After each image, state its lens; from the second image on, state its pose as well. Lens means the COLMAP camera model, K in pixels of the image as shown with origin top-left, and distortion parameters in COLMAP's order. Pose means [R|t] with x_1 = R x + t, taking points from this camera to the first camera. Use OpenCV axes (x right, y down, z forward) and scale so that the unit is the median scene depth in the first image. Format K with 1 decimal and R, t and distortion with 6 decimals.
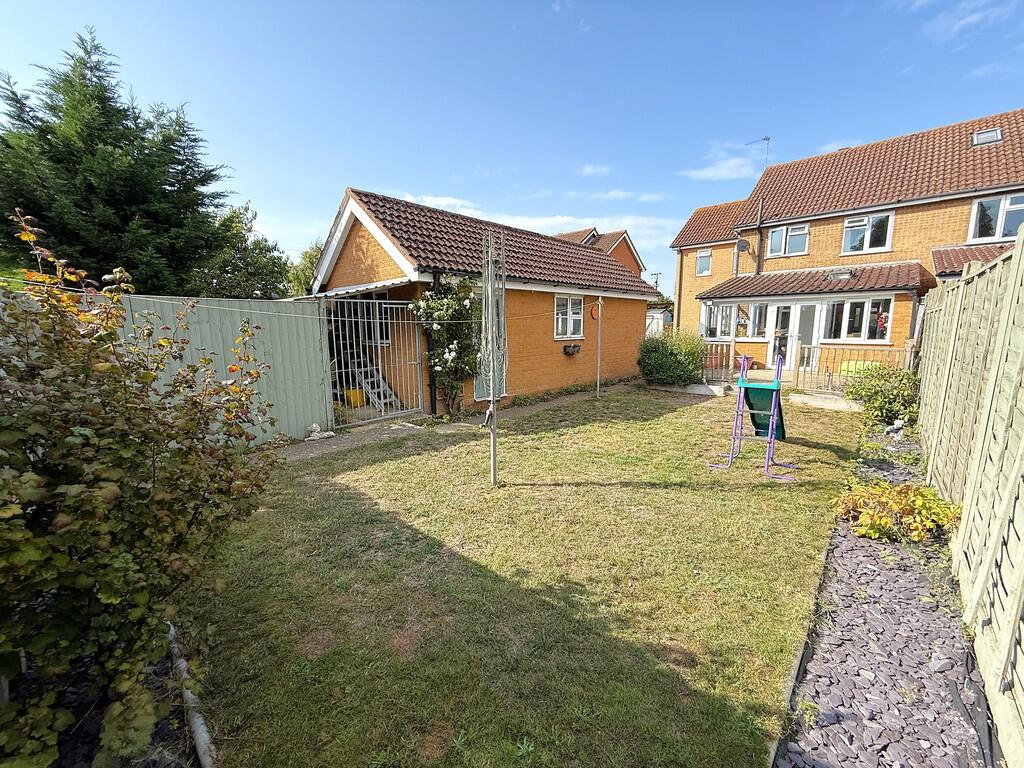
lens RADIAL K [[410.1, 0, 505.4], [0, 410.1, 380.8], [0, 0, 1]] dist [-0.000846, -0.000583]
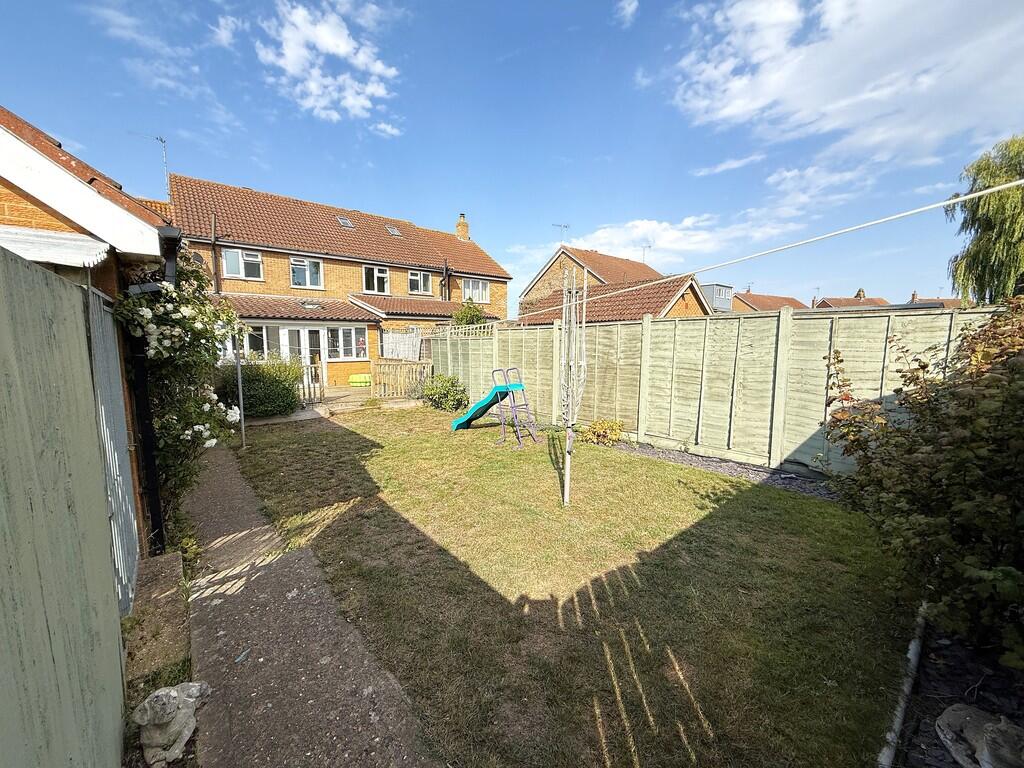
lens RADIAL K [[410.1, 0, 506.2], [0, 410.1, 392.0], [0, 0, 1]] dist [-0.000846, -0.000583]
pose [[0.099942, -0.115182, 0.988304, -0.394019], [0.134053, 0.985780, 0.101332, -0.060757], [-0.985922, 0.122358, 0.113961, 0.380405]]
